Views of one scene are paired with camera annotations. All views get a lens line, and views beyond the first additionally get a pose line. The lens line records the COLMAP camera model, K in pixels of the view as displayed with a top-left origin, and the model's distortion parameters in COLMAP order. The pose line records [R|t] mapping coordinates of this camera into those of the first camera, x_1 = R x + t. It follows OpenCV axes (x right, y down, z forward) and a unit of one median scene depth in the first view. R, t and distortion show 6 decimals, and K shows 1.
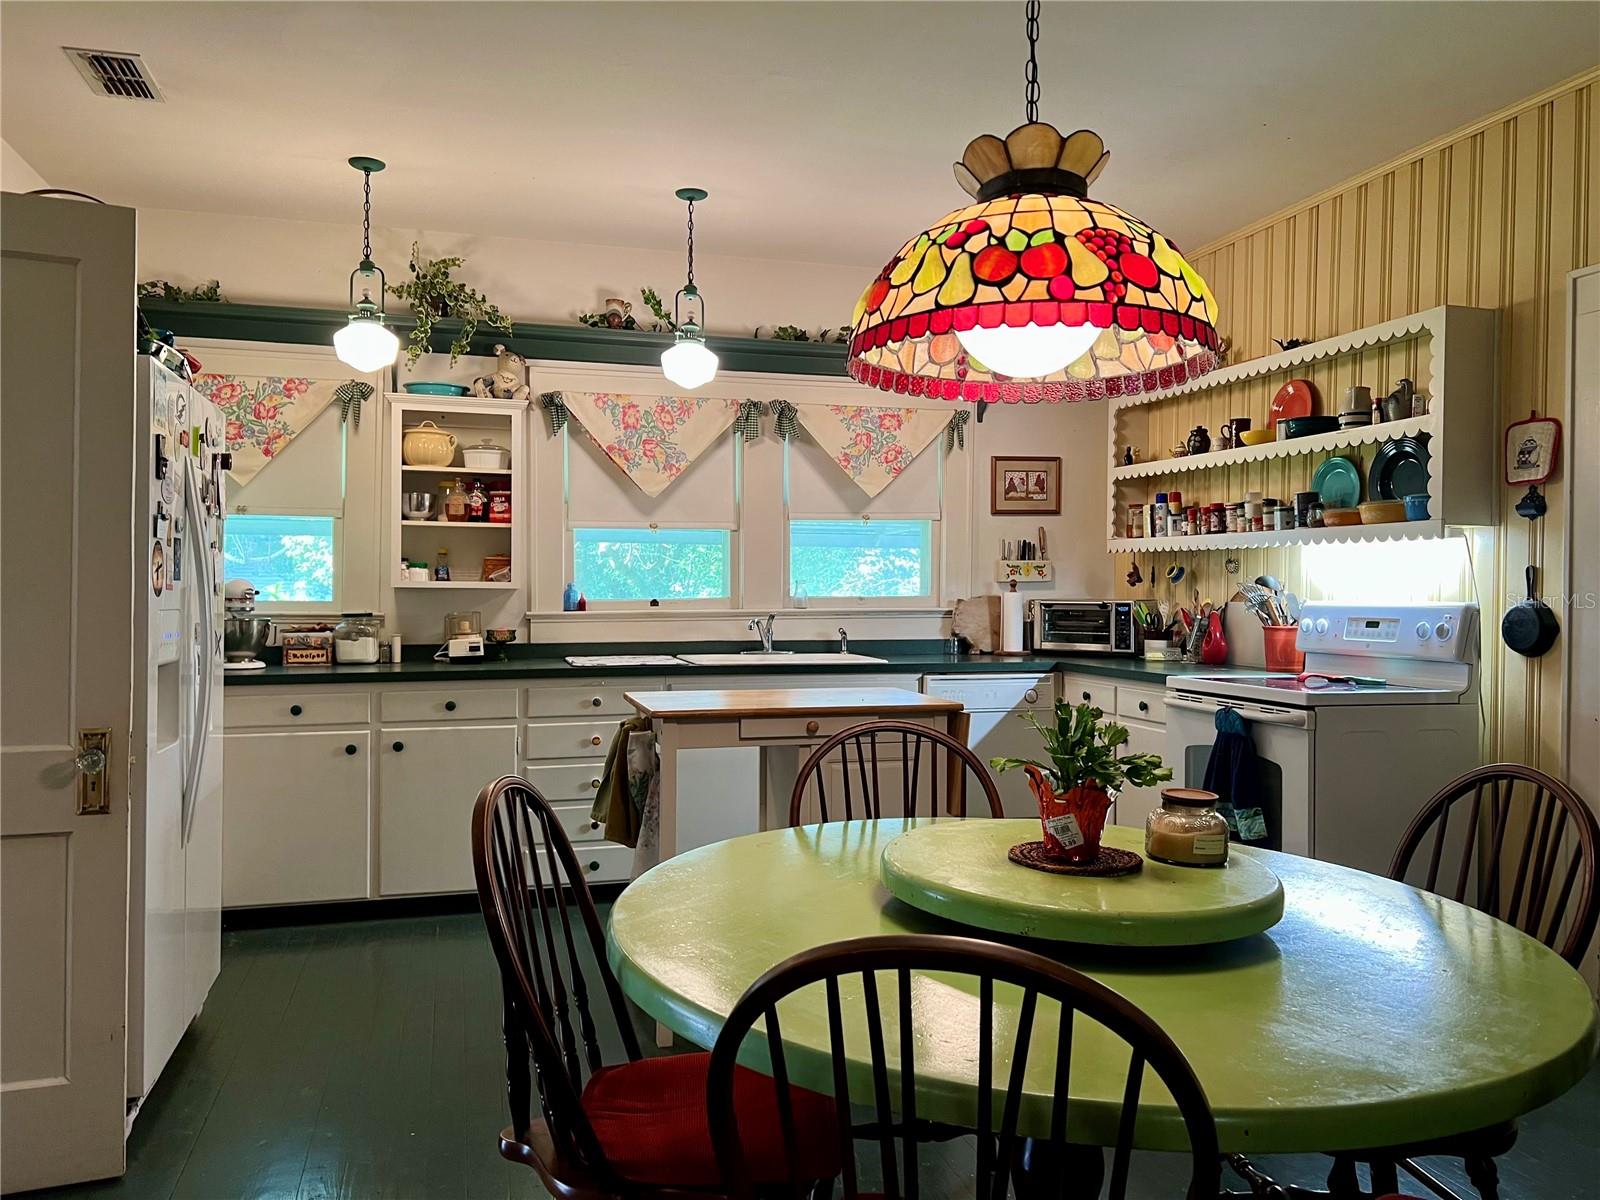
lens RADIAL K [[1203.3, 0, 800.0], [0, 1203.3, 600.0], [0, 0, 1]] dist [0.058770, -0.003072]
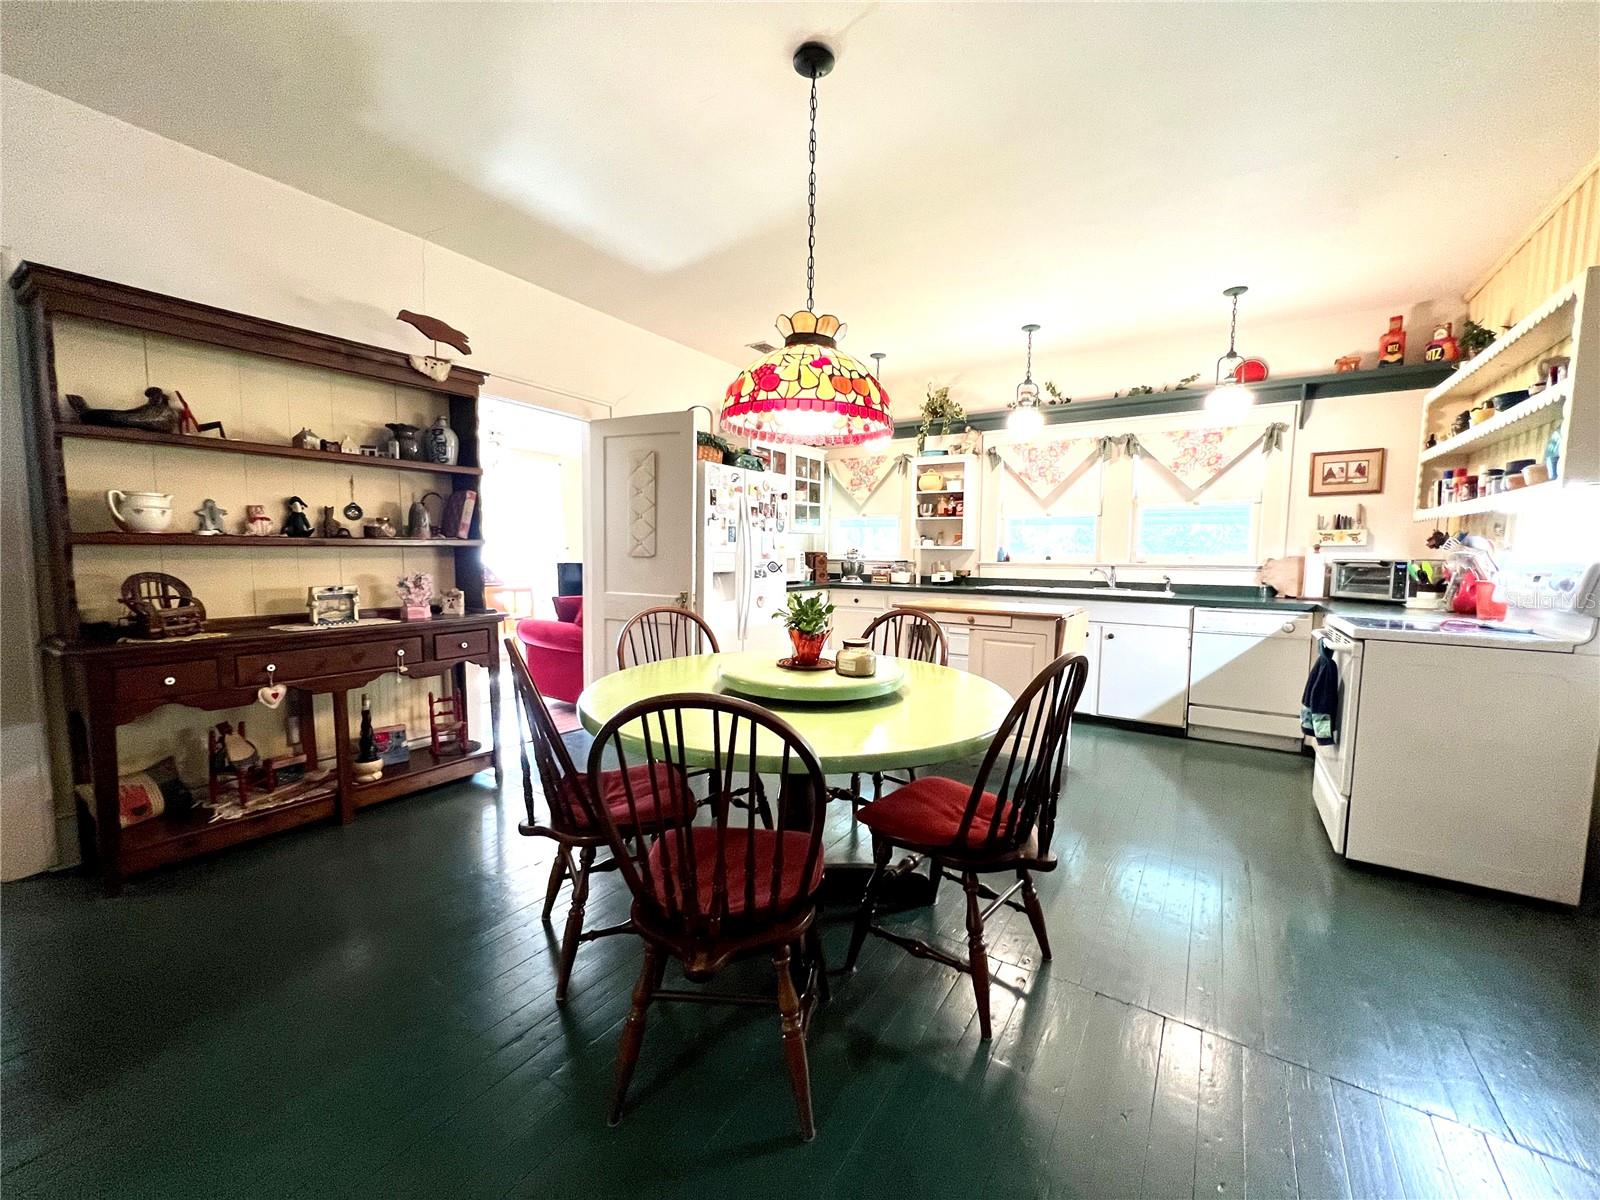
lens RADIAL K [[637.9, 0, 800.0], [0, 637.9, 600.0], [0, 0, 1]] dist [-0.001347, 0.000003]
pose [[0.649253, 0.060059, -0.758198, 0.371206], [-0.016419, 0.997752, 0.064975, 0.009442], [0.760396, -0.029736, 0.648779, 0.101746]]
